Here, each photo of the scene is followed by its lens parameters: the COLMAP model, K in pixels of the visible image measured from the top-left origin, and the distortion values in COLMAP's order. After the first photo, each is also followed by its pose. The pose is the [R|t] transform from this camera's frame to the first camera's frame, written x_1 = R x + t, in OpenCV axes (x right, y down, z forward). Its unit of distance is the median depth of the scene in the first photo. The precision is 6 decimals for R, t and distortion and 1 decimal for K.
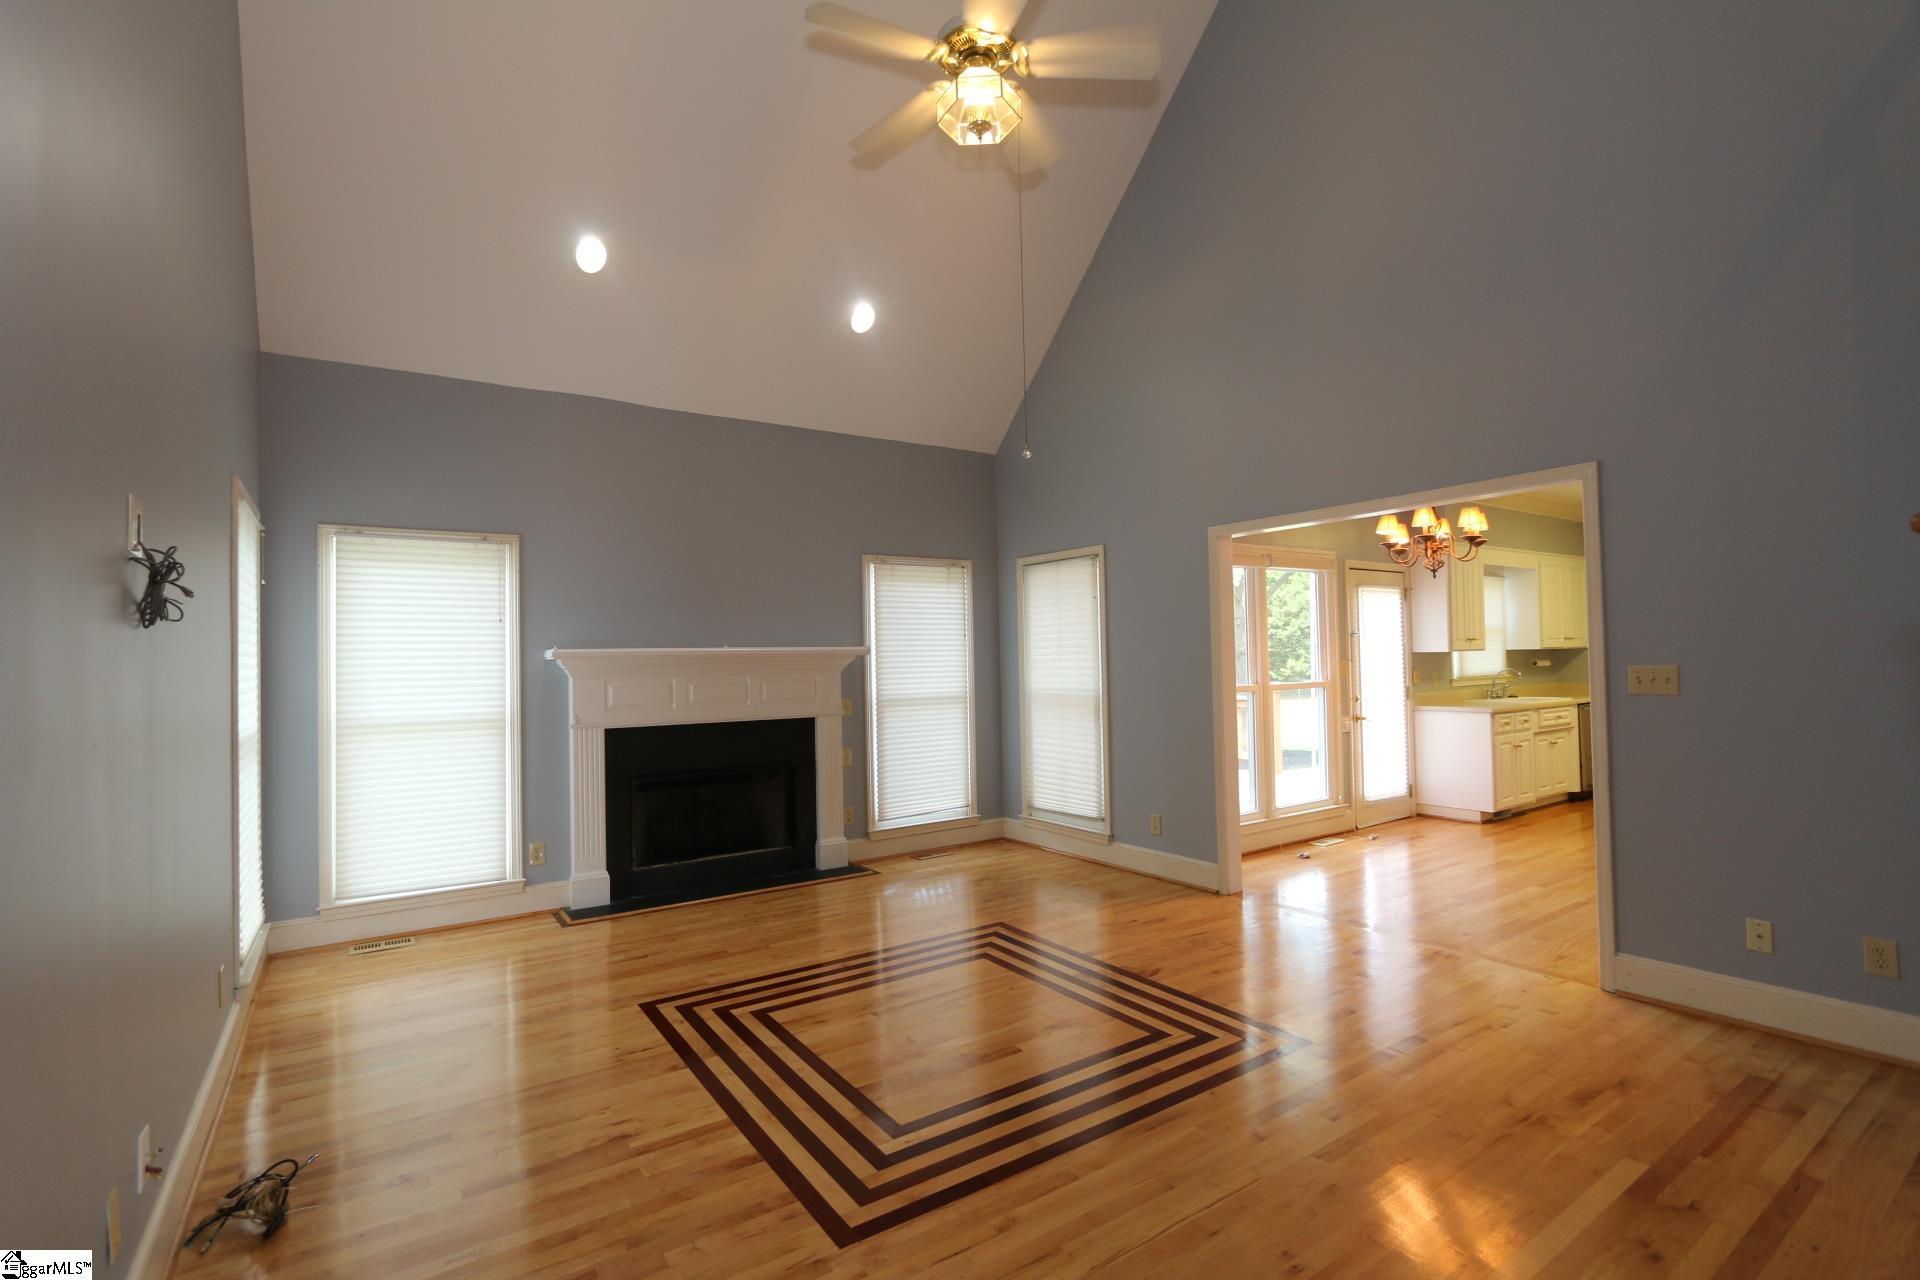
lens RADIAL K [[879.8, 0, 952.8], [0, 879.8, 642.0], [0, 0, 1]] dist [-0.015141, 0.000961]
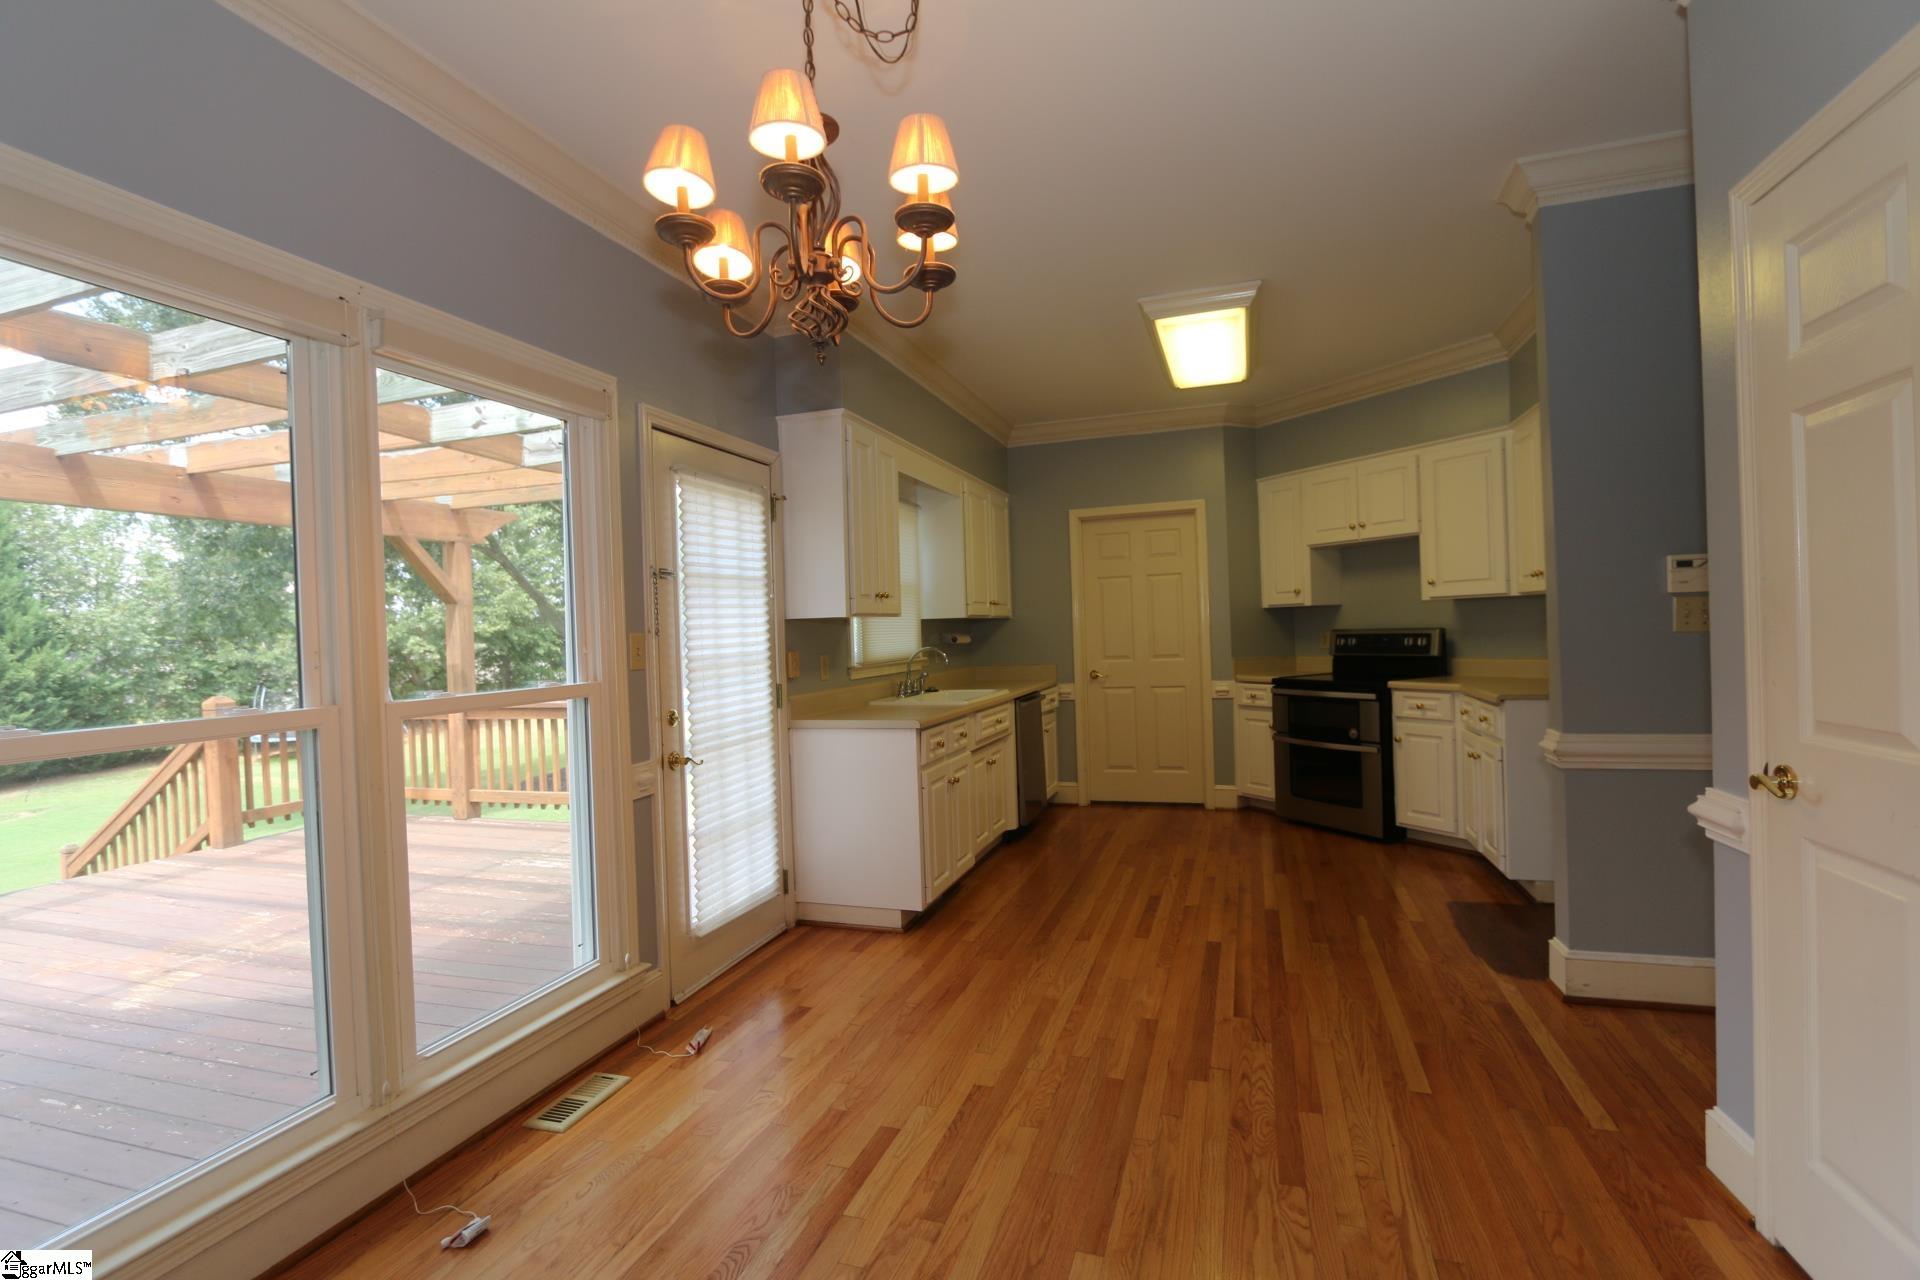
lens RADIAL K [[879.8, 0, 952.8], [0, 879.8, 642.0], [0, 0, 1]] dist [-0.015141, 0.000961]
pose [[0.798239, -0.013979, 0.602179, 0.291502], [0.004995, 0.999850, 0.016589, 0.017752], [-0.602320, -0.010234, 0.798189, 0.526499]]
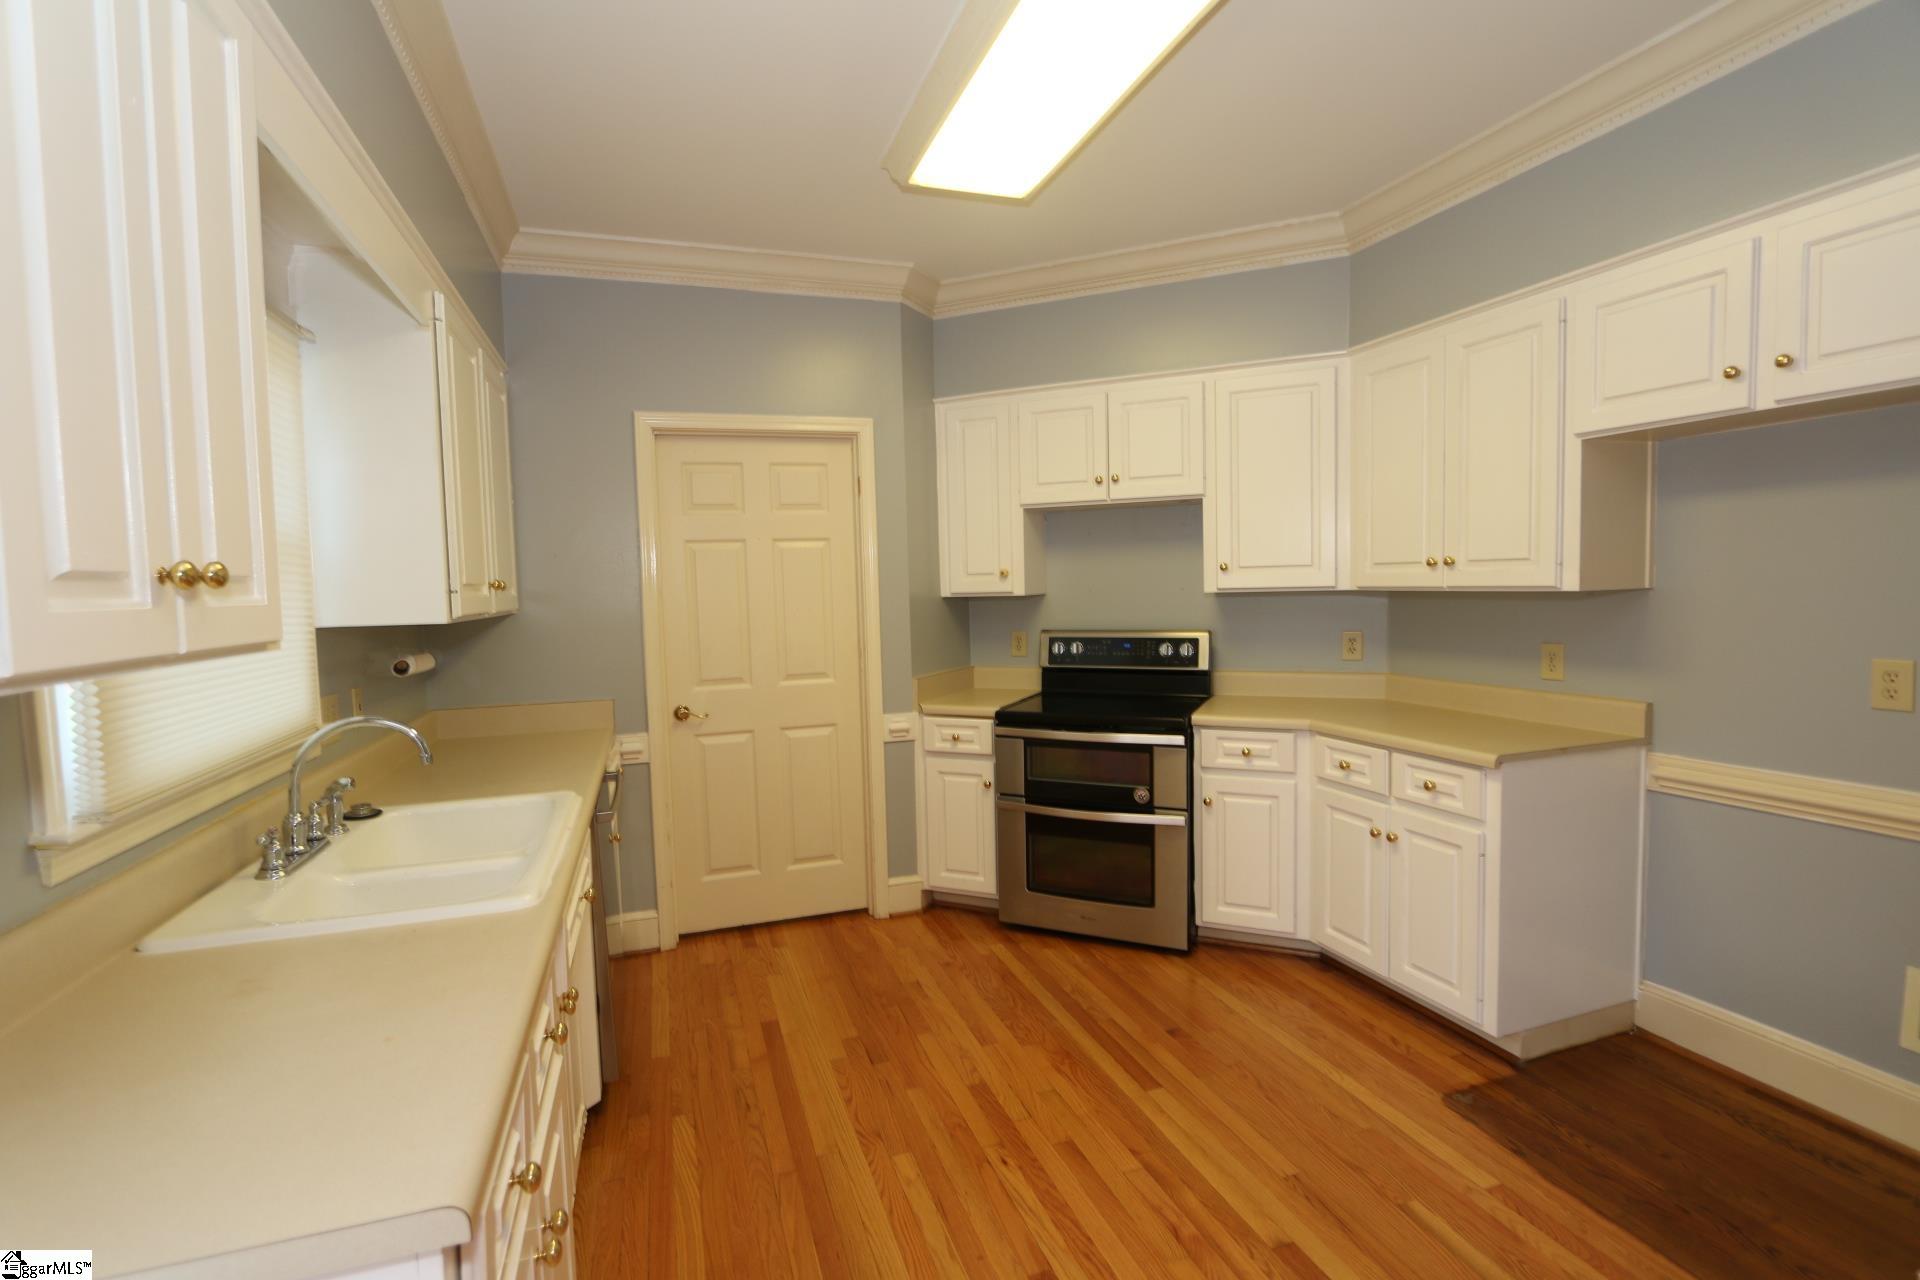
lens RADIAL K [[879.8, 0, 952.8], [0, 879.8, 642.0], [0, 0, 1]] dist [-0.015141, 0.000961]
pose [[0.273223, -0.049523, 0.960675, 0.503676], [-0.000624, 0.998665, 0.051659, 0.000097], [-0.961950, -0.014714, 0.272827, 0.863715]]
